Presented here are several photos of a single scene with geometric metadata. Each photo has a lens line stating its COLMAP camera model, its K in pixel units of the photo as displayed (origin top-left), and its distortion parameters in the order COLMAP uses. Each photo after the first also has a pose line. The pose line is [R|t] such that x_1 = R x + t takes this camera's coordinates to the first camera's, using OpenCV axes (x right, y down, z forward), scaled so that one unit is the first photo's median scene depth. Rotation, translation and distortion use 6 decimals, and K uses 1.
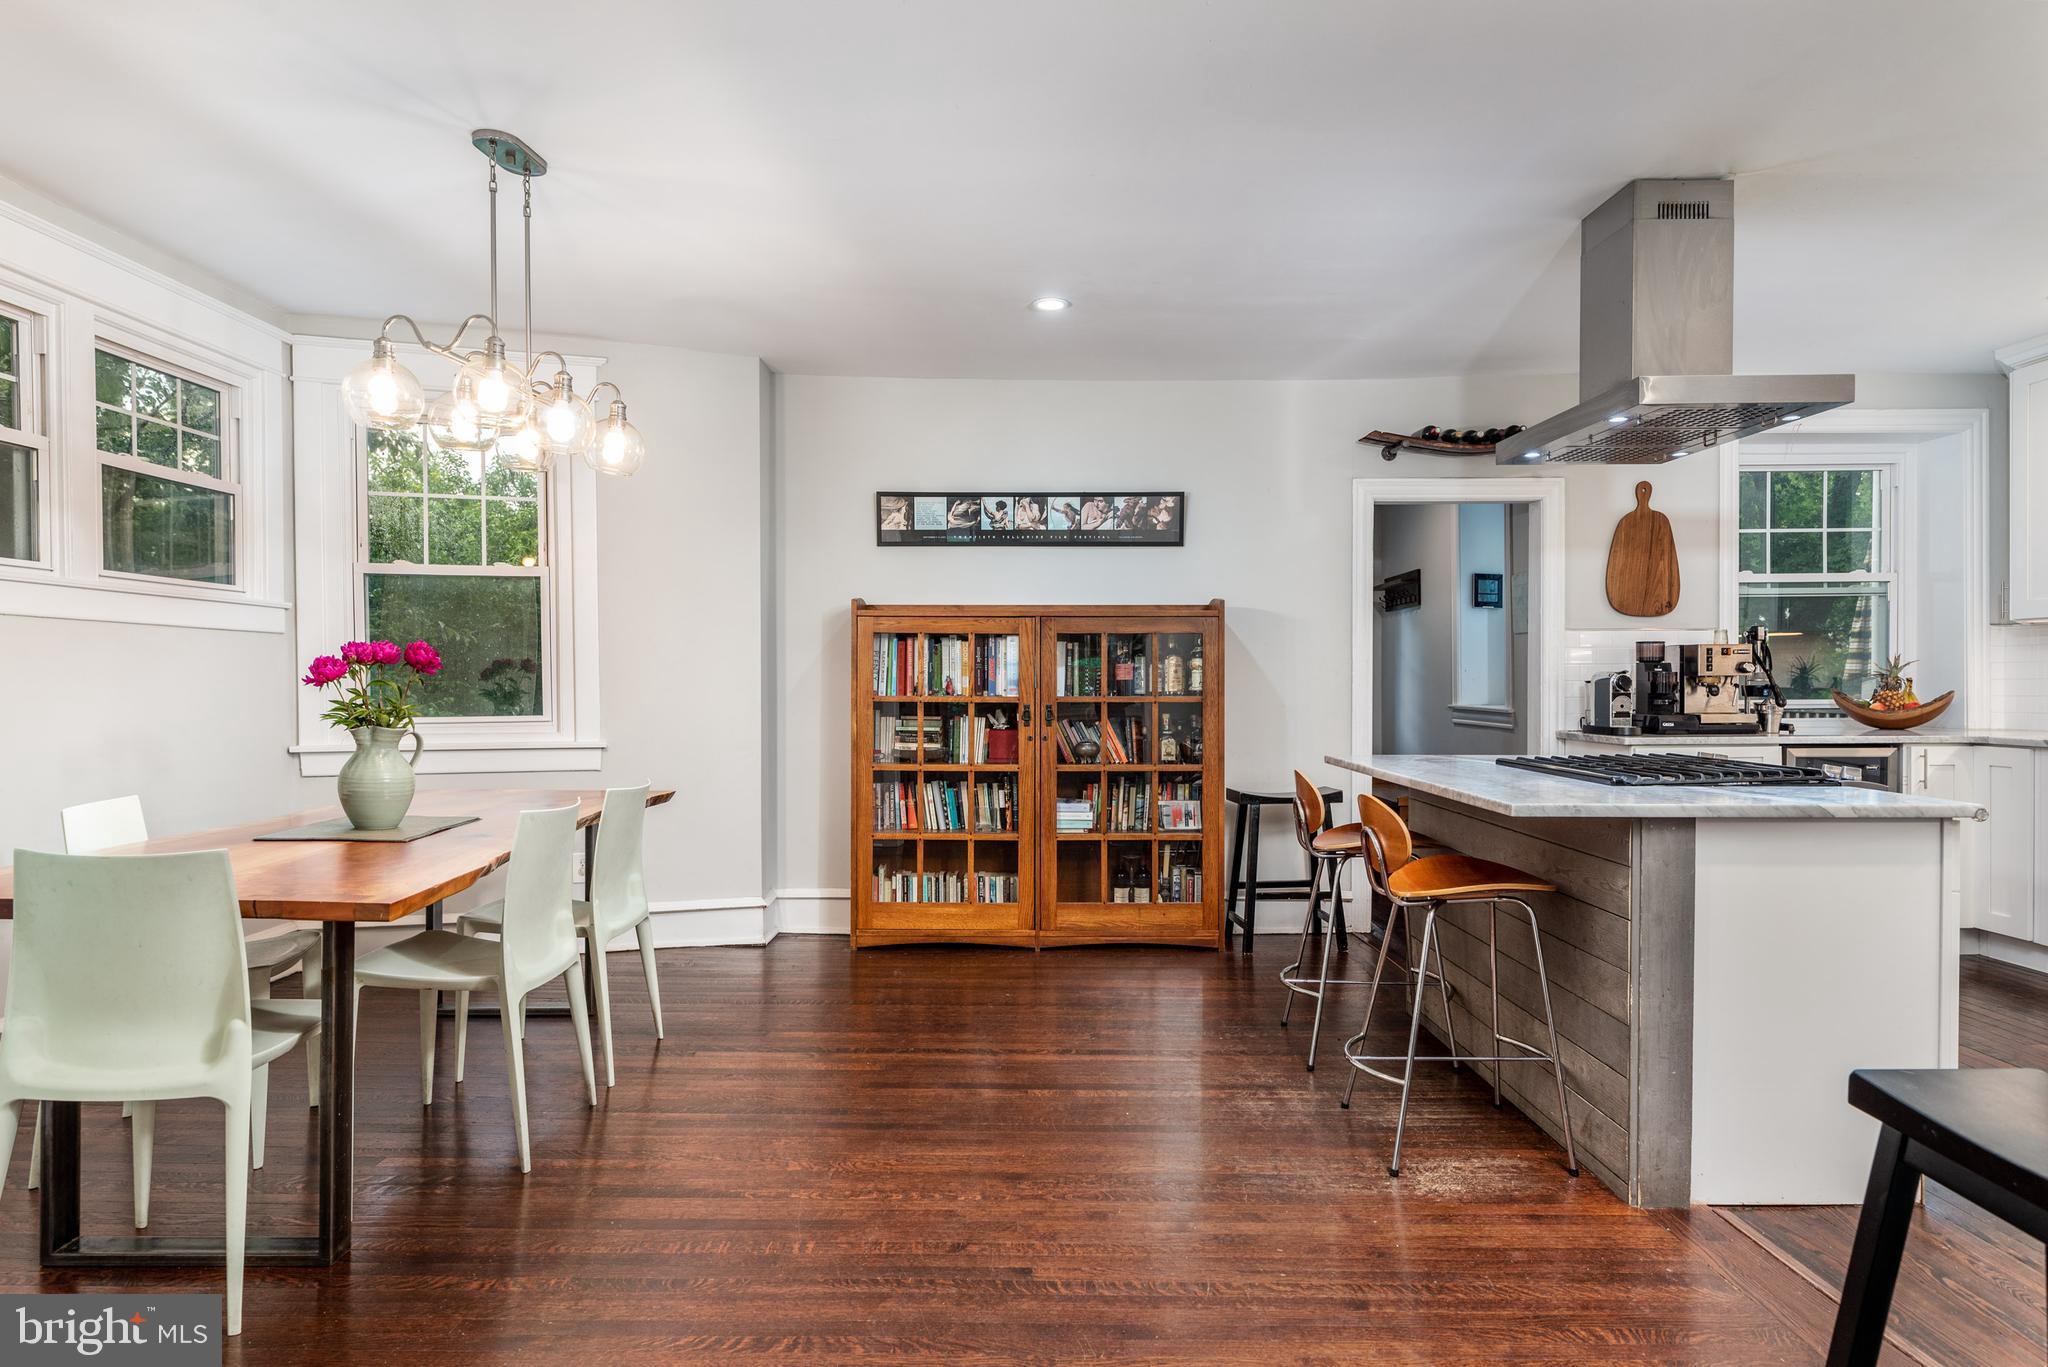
lens RADIAL K [[1173.6, 0, 1028.1], [0, 1173.6, 686.2], [0, 0, 1]] dist [0.005173, -0.003101]
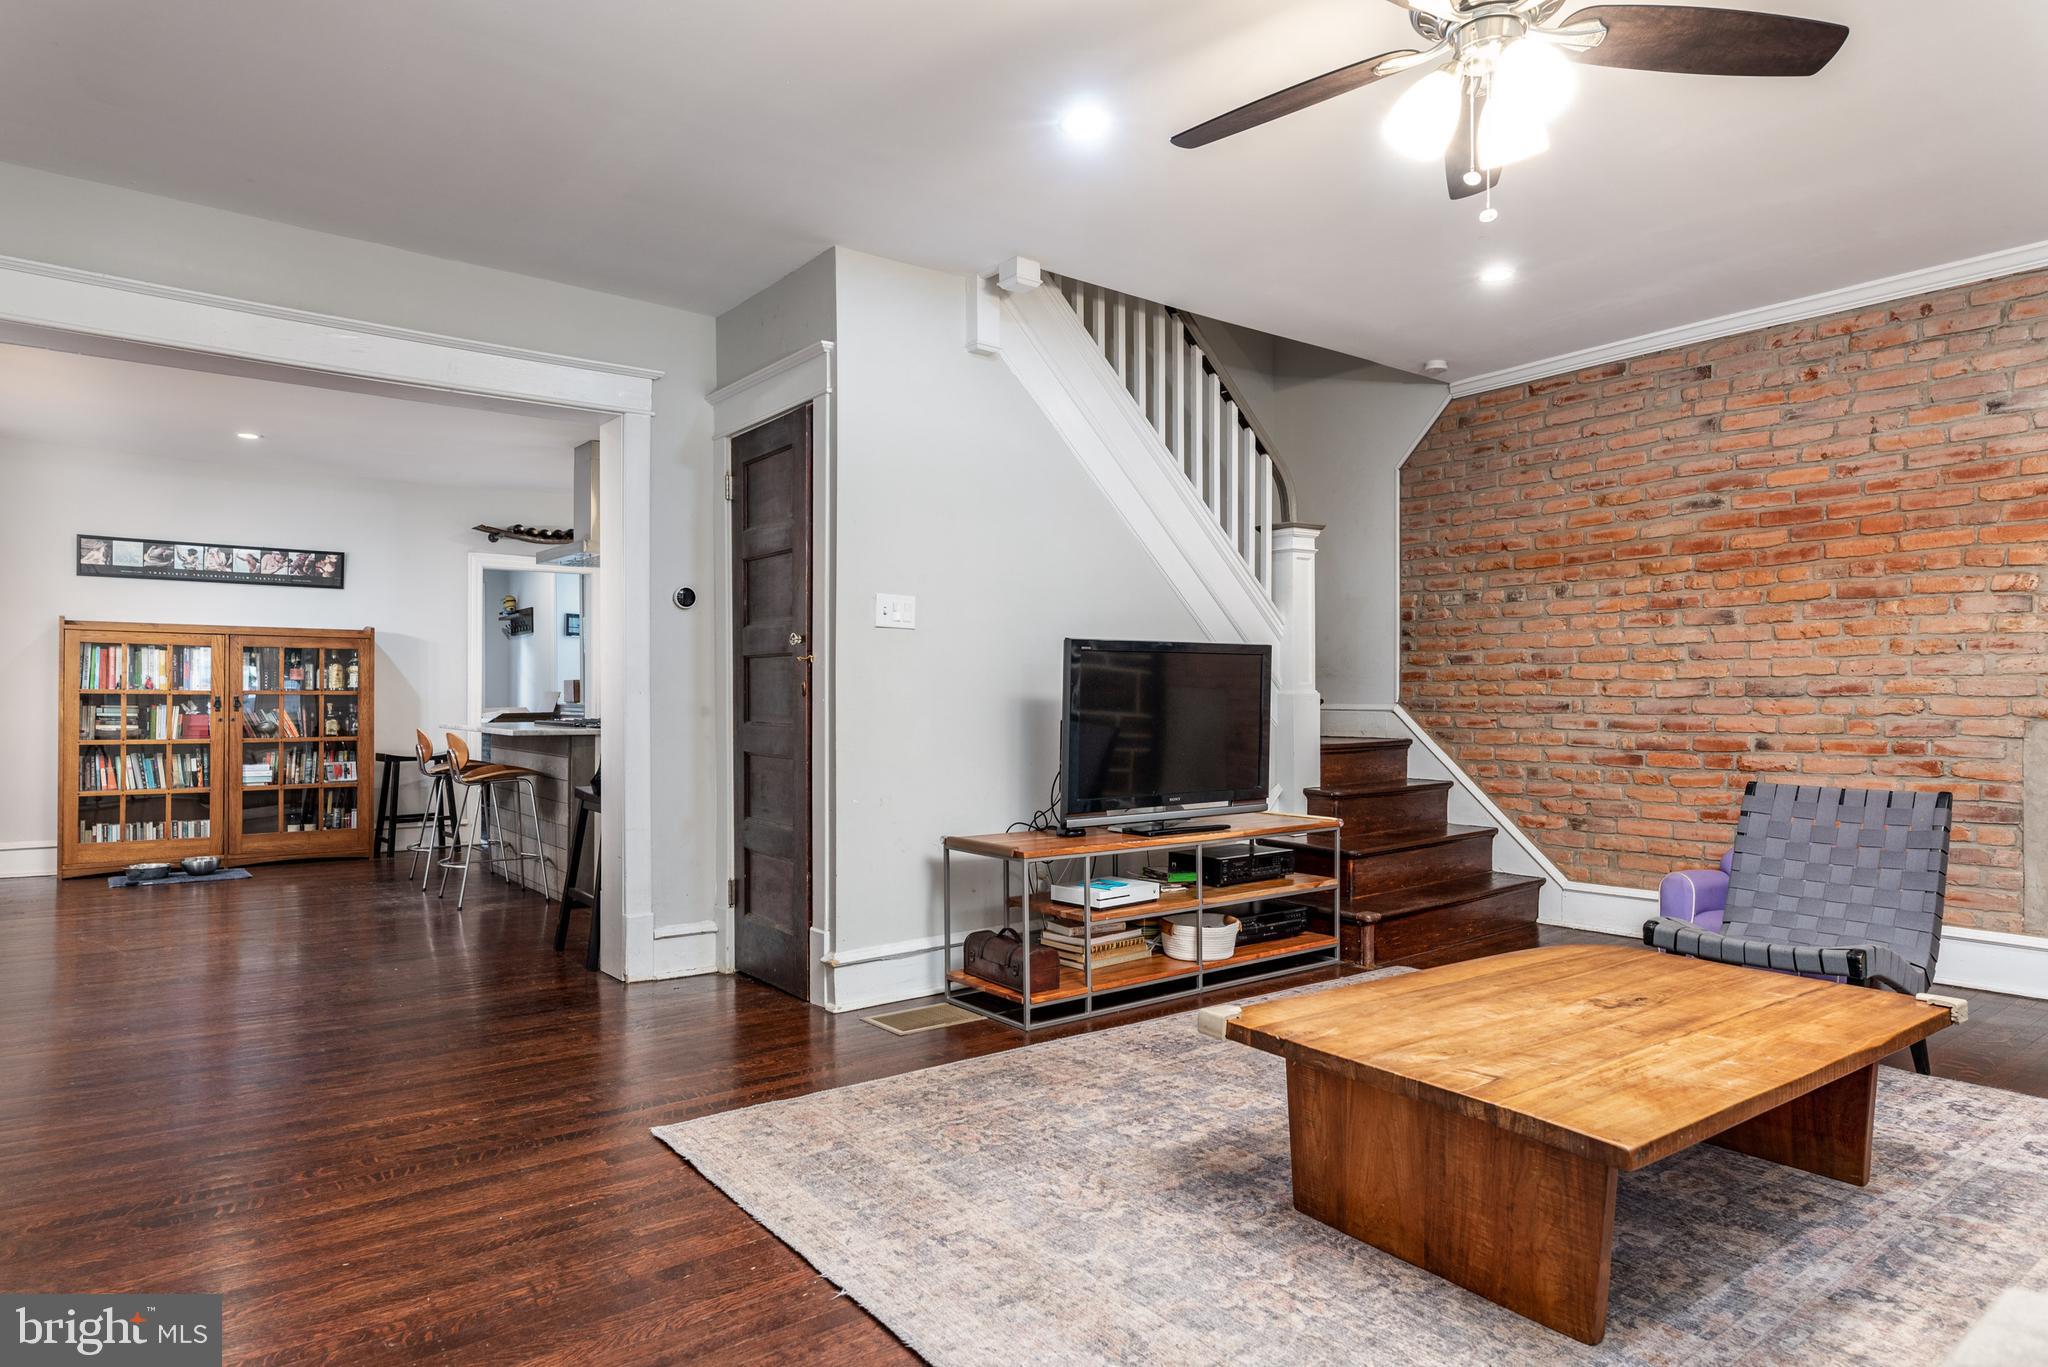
lens RADIAL K [[1173.6, 0, 1006.4], [0, 1173.6, 689.7], [0, 0, 1]] dist [0.005173, -0.003101]
pose [[0.792321, 0.005347, 0.610081, -0.109703], [0.002478, 0.999925, -0.011983, 0.026729], [-0.610099, 0.011007, 0.792249, -0.687157]]
